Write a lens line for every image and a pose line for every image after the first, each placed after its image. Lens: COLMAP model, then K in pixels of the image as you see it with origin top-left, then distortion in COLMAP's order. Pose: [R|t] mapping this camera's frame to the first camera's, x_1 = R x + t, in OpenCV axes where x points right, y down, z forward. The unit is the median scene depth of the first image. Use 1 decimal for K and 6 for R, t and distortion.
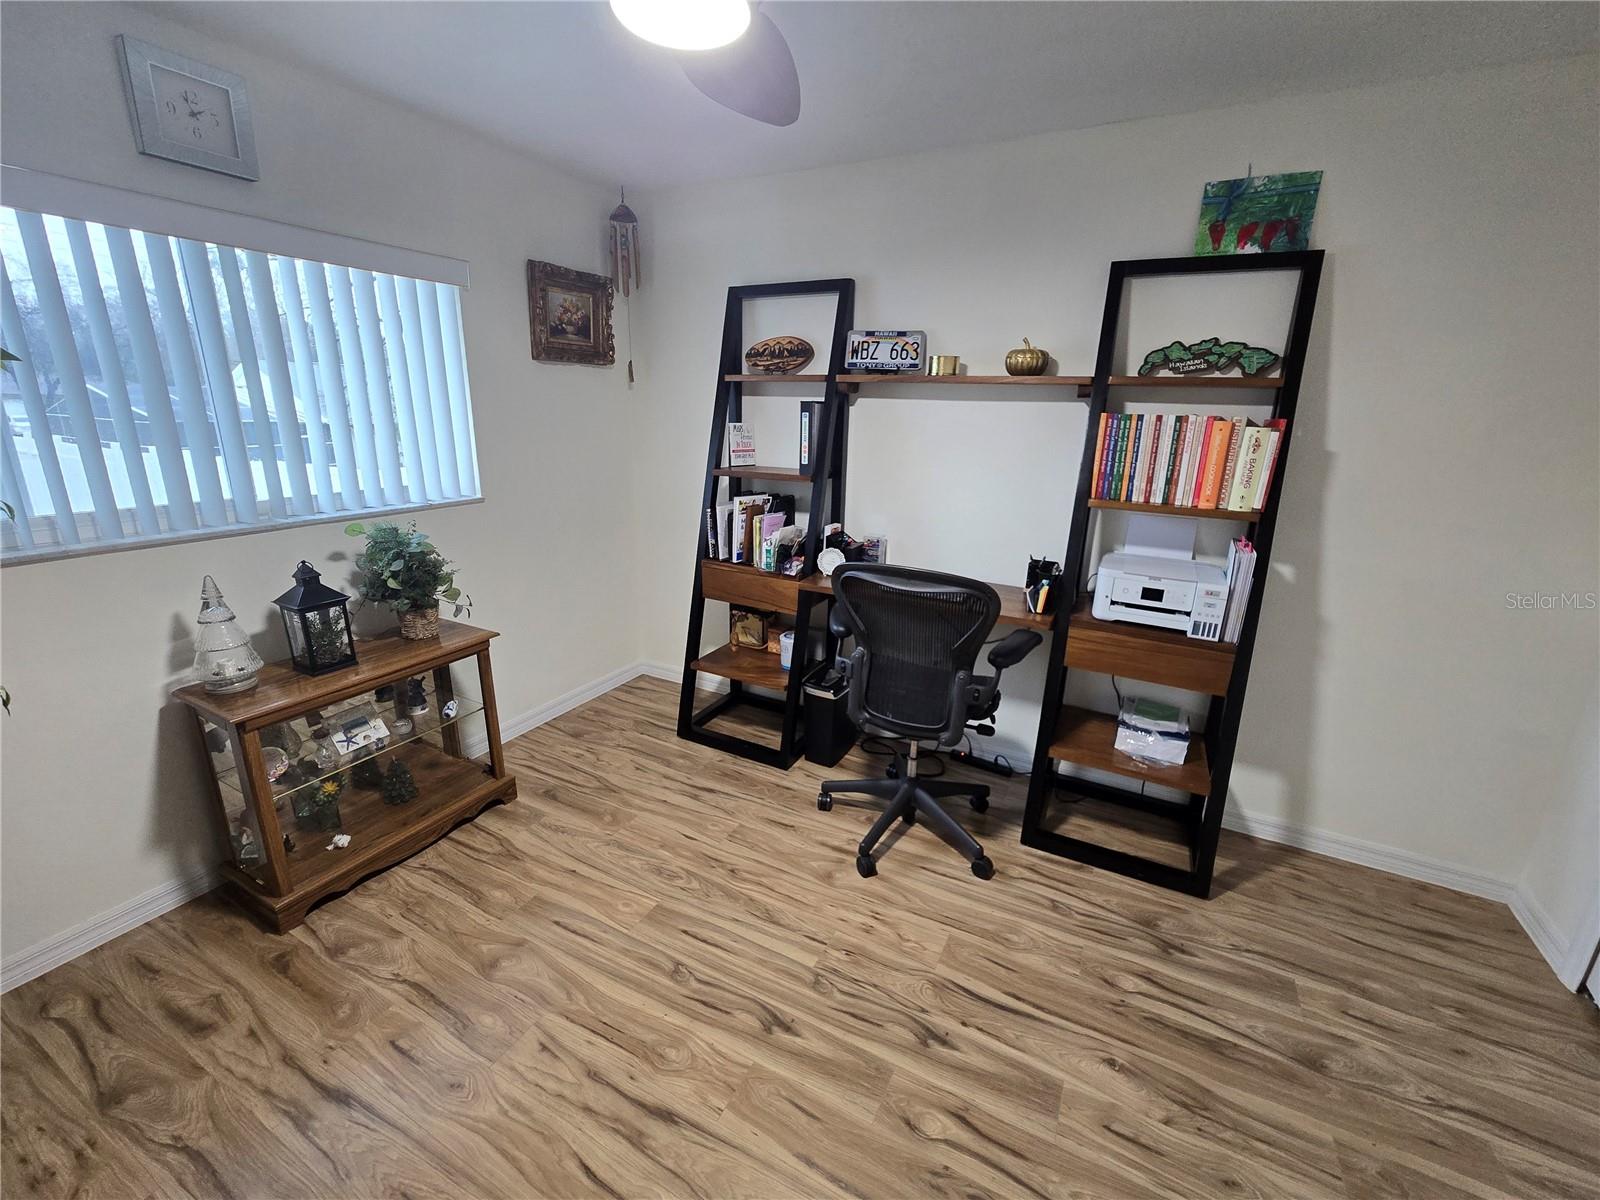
lens RADIAL K [[662.6, 0, 799.5], [0, 662.6, 594.3], [0, 0, 1]] dist [0.002114, 0.000252]
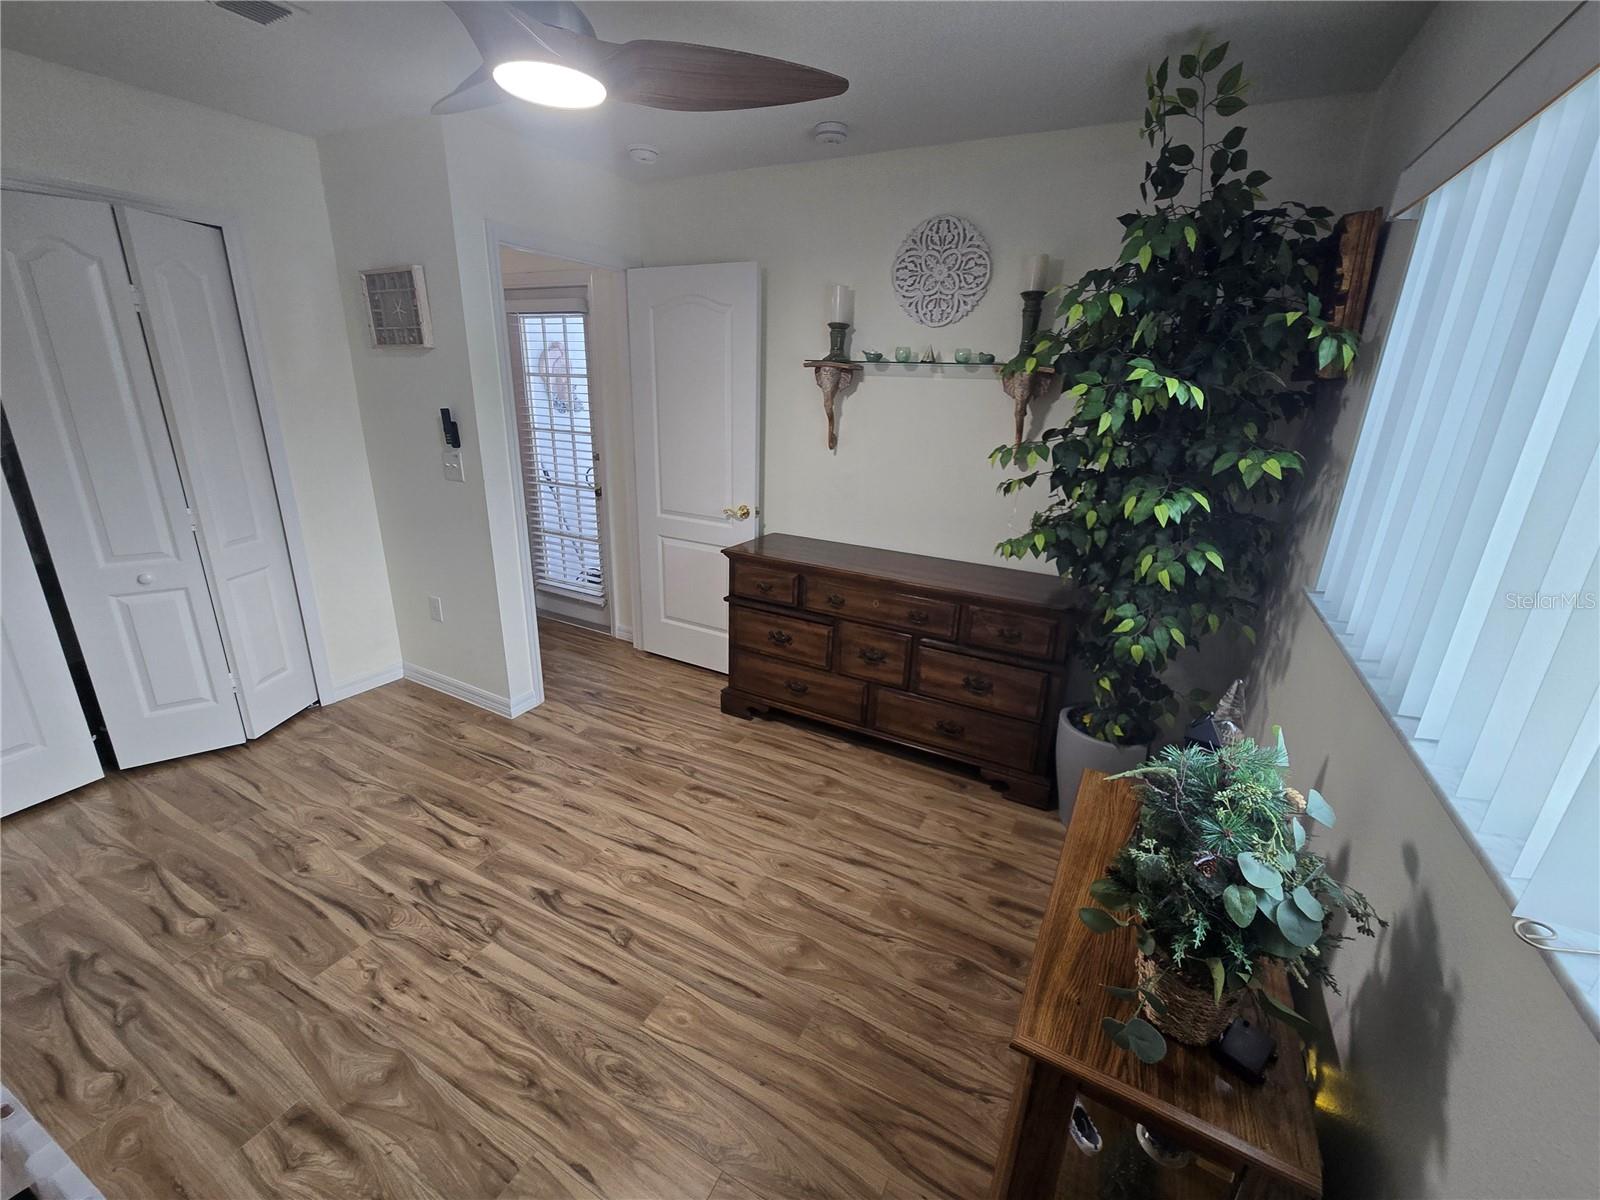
lens RADIAL K [[659.7, 0, 802.3], [0, 659.7, 598.3], [0, 0, 1]] dist [0.002368, 0.000338]
pose [[-0.998420, -0.052986, -0.018691, -0.410277], [-0.054274, 0.823478, 0.564746, -0.471535], [-0.014532, 0.564869, -0.825053, 1.539632]]
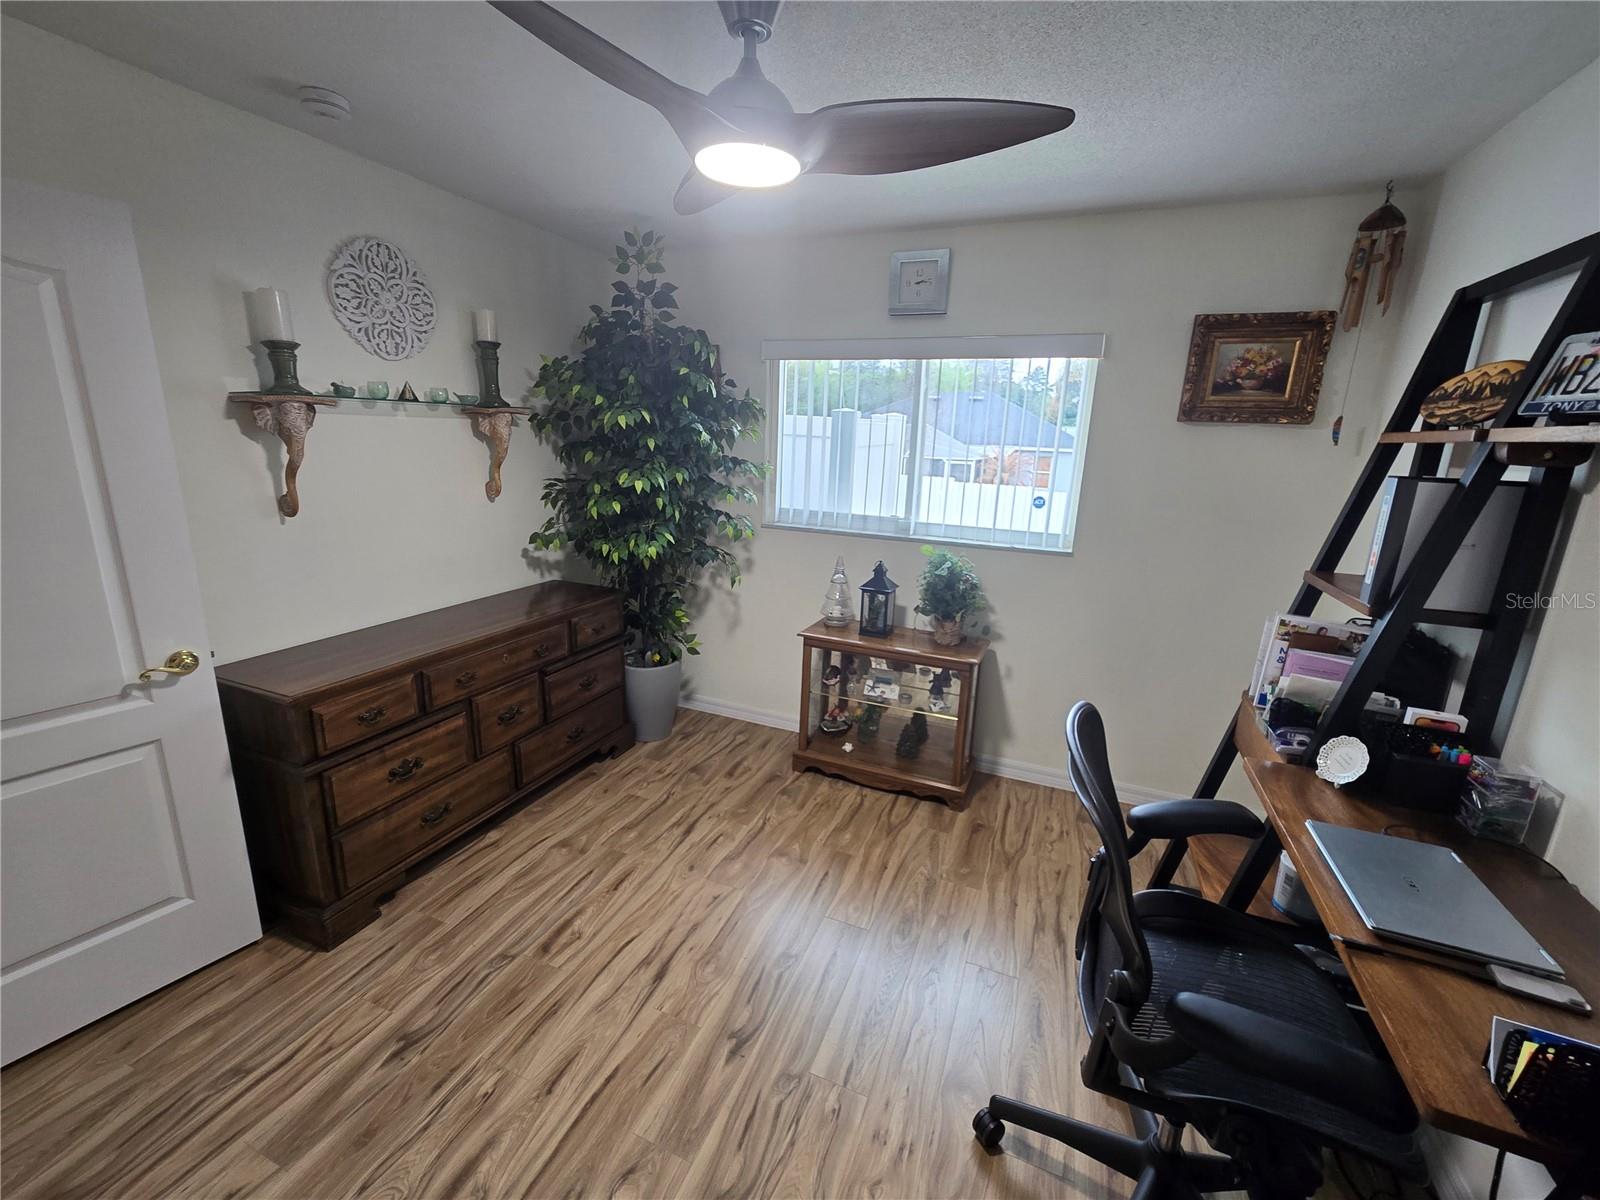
lens RADIAL K [[657.1, 0, 801.0], [0, 657.1, 595.8], [0, 0, 1]] dist [0.001313, 0.000170]
pose [[0.098813, 0.219335, -0.970633, 0.751507], [-0.309030, 0.933943, 0.179584, -0.202869], [0.945905, 0.282210, 0.160067, 0.666012]]
